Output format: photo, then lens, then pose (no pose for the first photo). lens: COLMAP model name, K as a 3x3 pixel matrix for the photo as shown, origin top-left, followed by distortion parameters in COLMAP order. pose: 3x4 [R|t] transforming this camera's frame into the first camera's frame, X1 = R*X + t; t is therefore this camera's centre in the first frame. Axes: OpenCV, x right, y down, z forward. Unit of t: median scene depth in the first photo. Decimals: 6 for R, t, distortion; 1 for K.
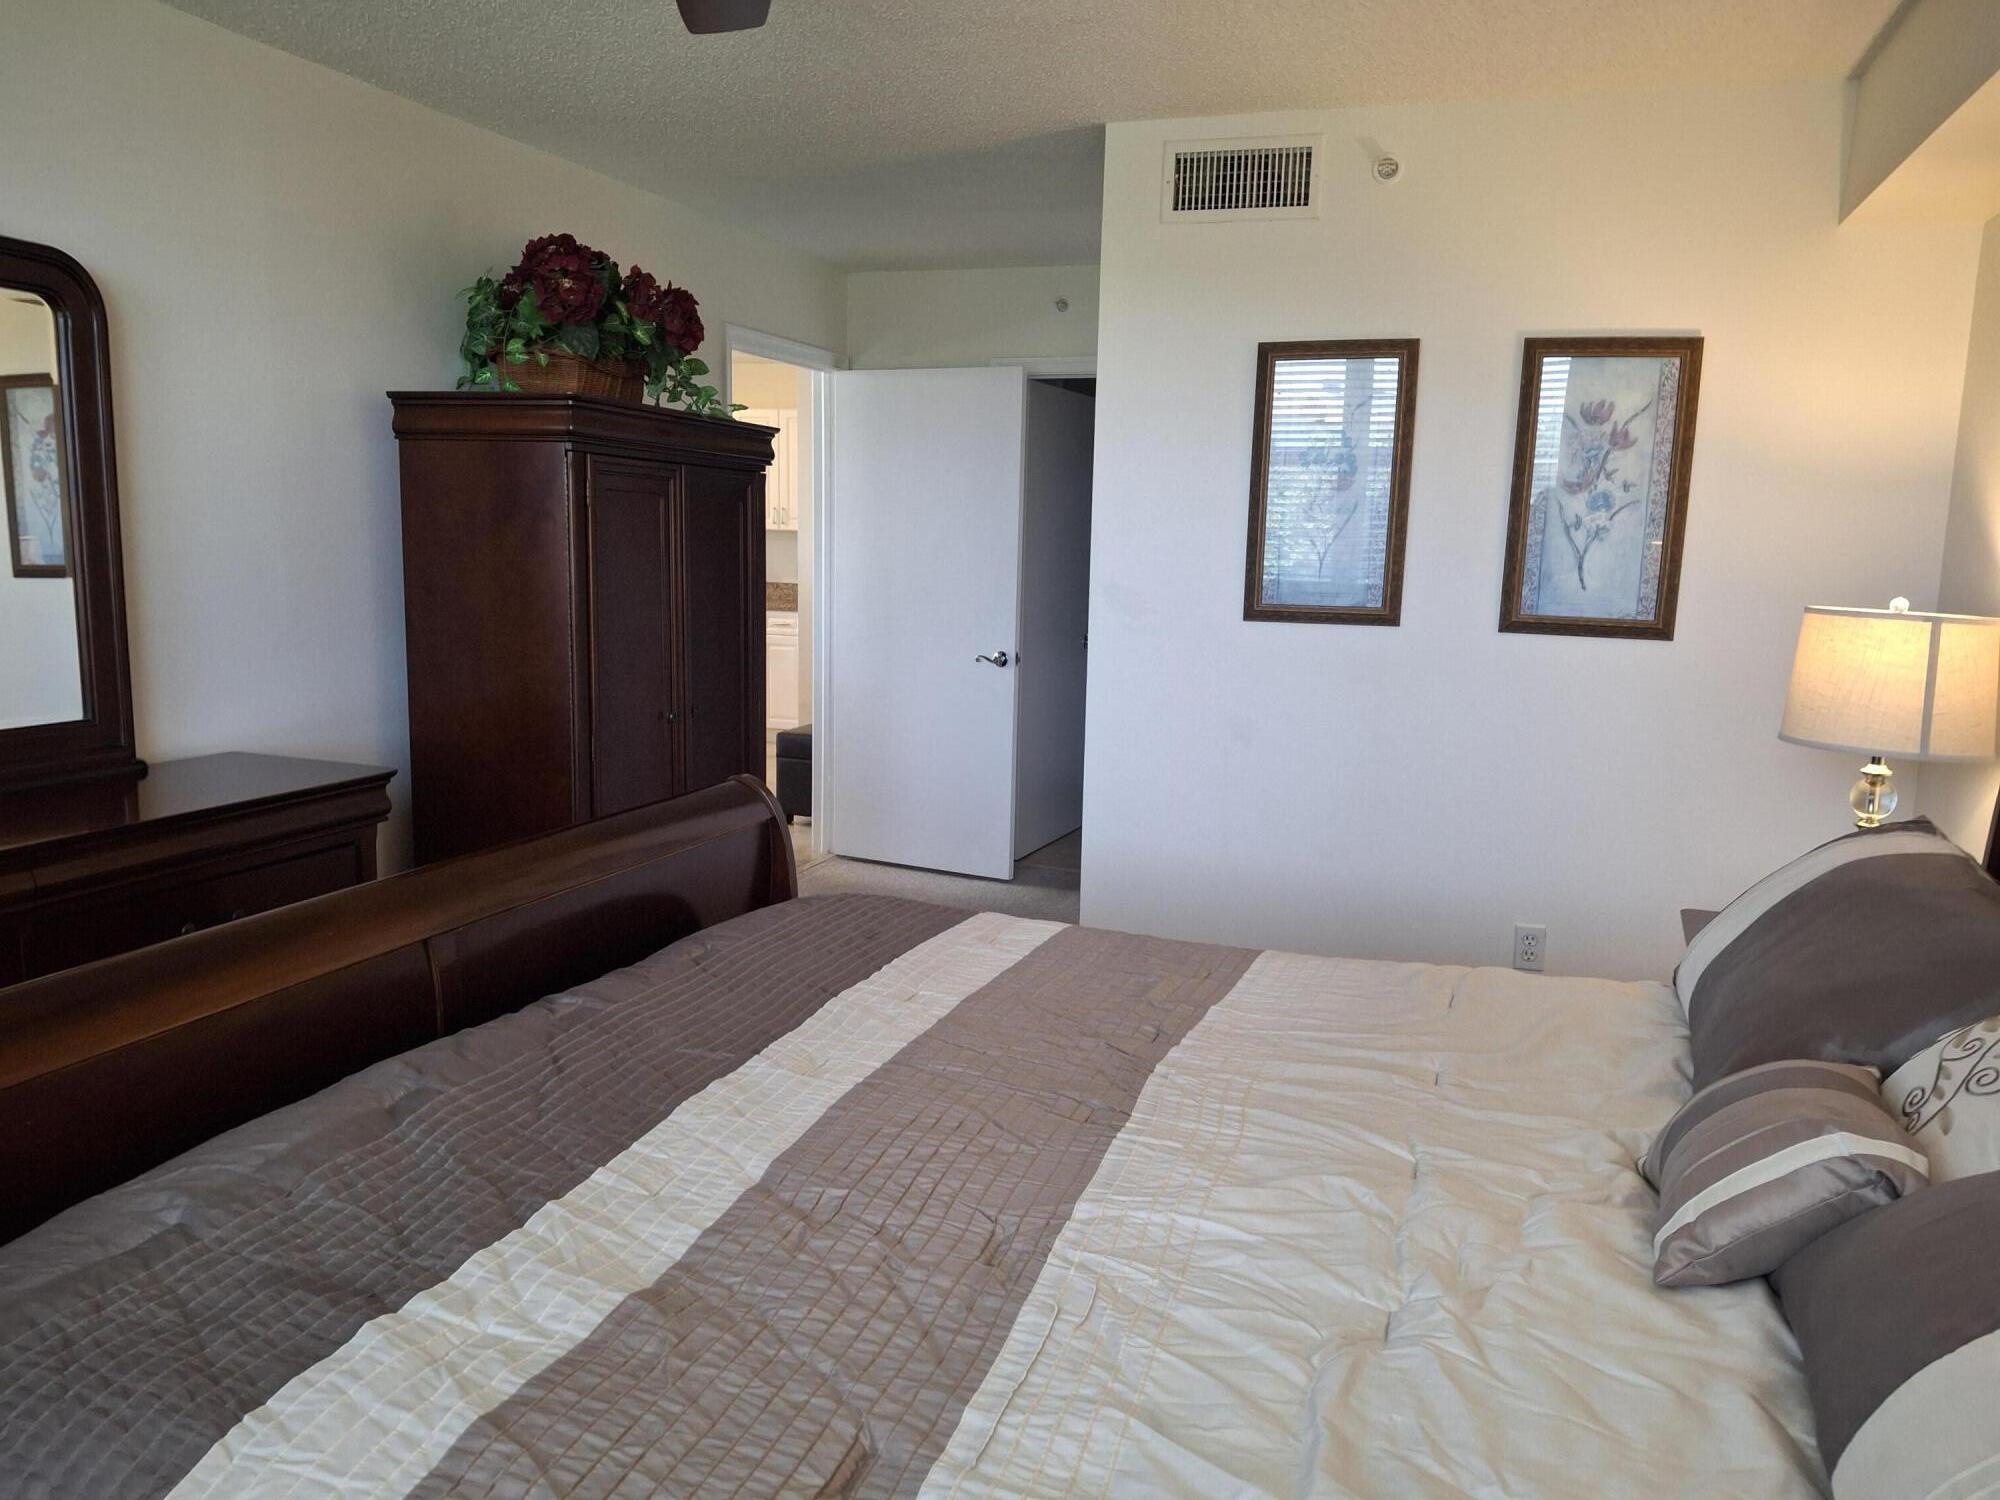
lens RADIAL K [[1495.4, 0, 1000.0], [0, 1495.4, 750.0], [0, 0, 1]] dist [0.071449, -0.109507]
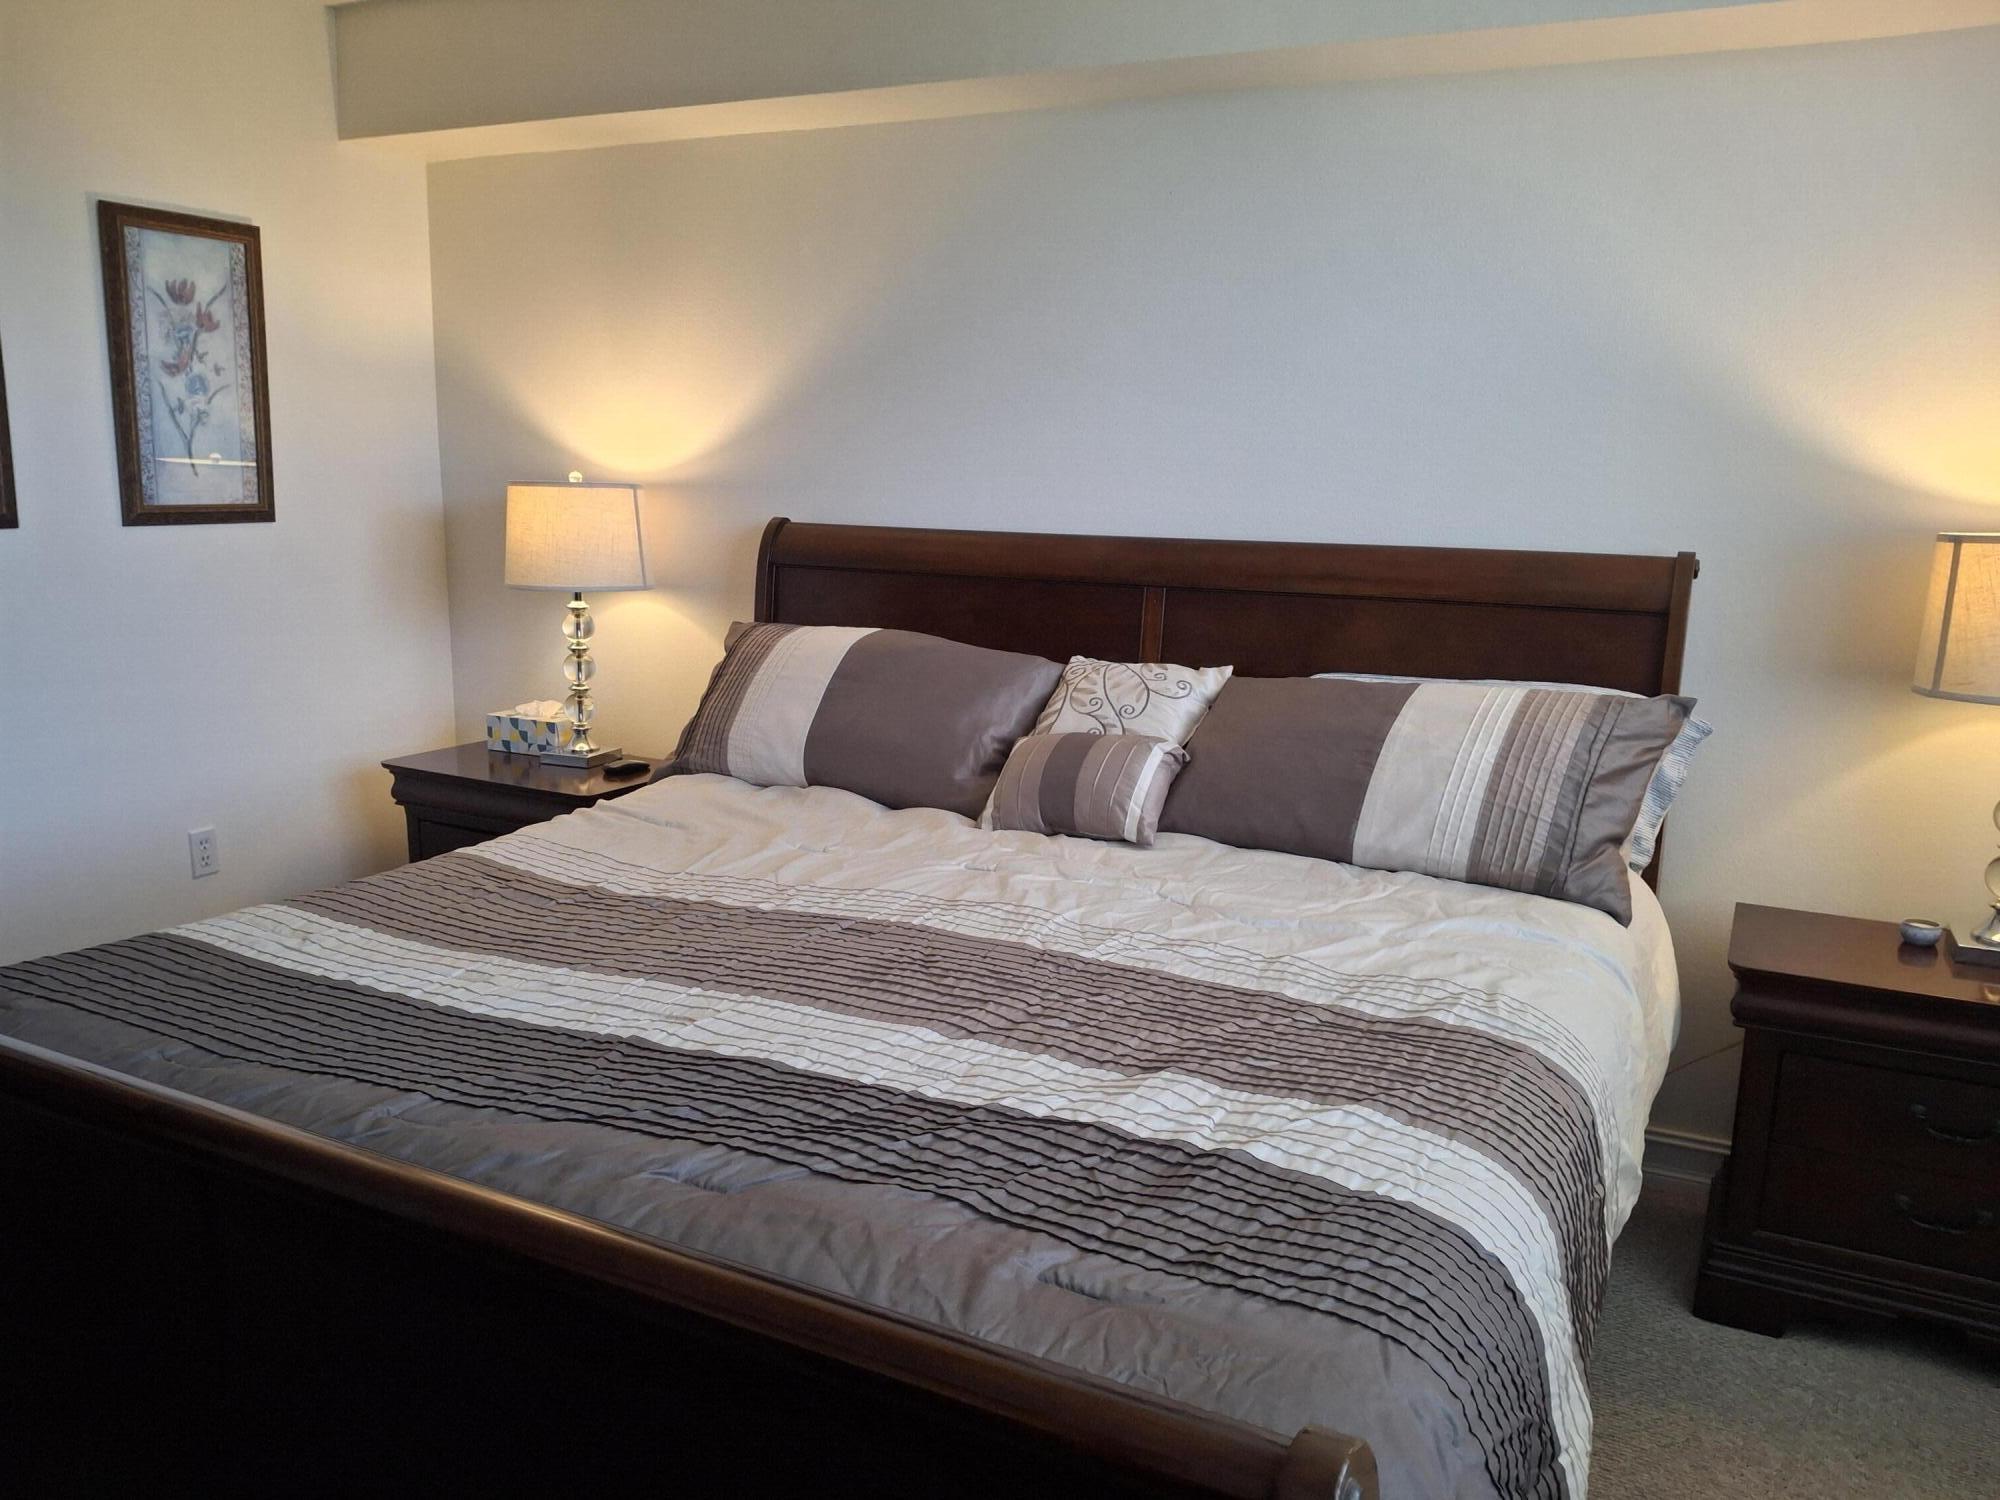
lens RADIAL K [[1495.4, 0, 1000.0], [0, 1495.4, 750.0], [0, 0, 1]] dist [0.071449, -0.109507]
pose [[0.140193, -0.218609, 0.965689, -0.530662], [0.130584, 0.970884, 0.200827, -0.063595], [-0.981475, 0.097948, 0.164658, 0.351298]]
